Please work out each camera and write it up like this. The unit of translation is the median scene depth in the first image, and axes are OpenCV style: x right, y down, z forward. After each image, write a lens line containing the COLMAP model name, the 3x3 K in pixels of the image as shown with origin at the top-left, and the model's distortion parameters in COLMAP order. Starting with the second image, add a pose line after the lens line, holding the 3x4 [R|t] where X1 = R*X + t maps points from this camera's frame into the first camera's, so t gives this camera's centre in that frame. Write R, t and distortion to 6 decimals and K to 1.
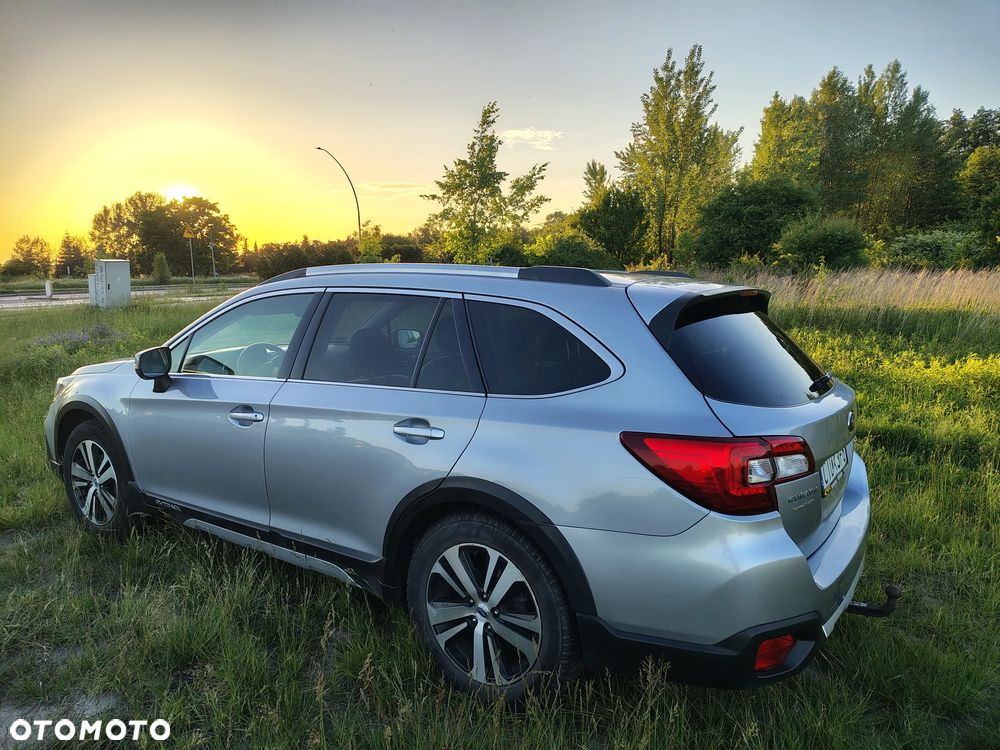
lens RADIAL K [[675.2, 0, 502.4], [0, 675.2, 373.4], [0, 0, 1]] dist [0.068090, -0.084698]
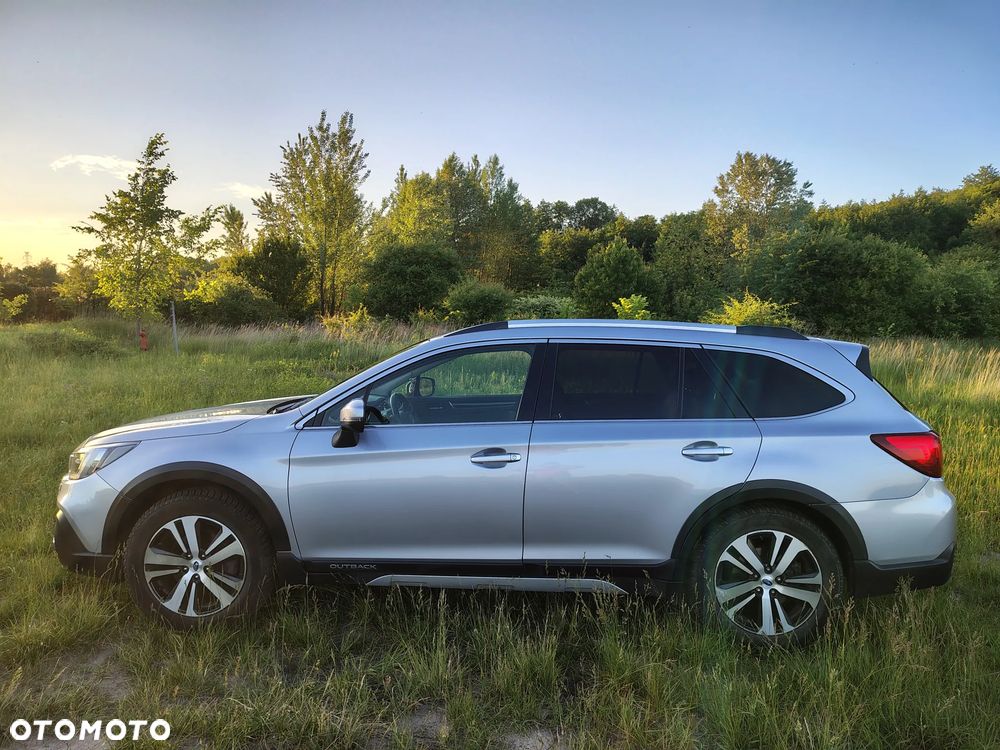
lens RADIAL K [[675.2, 0, 502.4], [0, 675.2, 373.4], [0, 0, 1]] dist [0.068090, -0.084698]
pose [[0.842695, -0.018839, 0.538062, -0.126232], [0.058382, 0.996692, -0.056538, -0.001255], [-0.535217, 0.079057, 0.841007, 0.012606]]
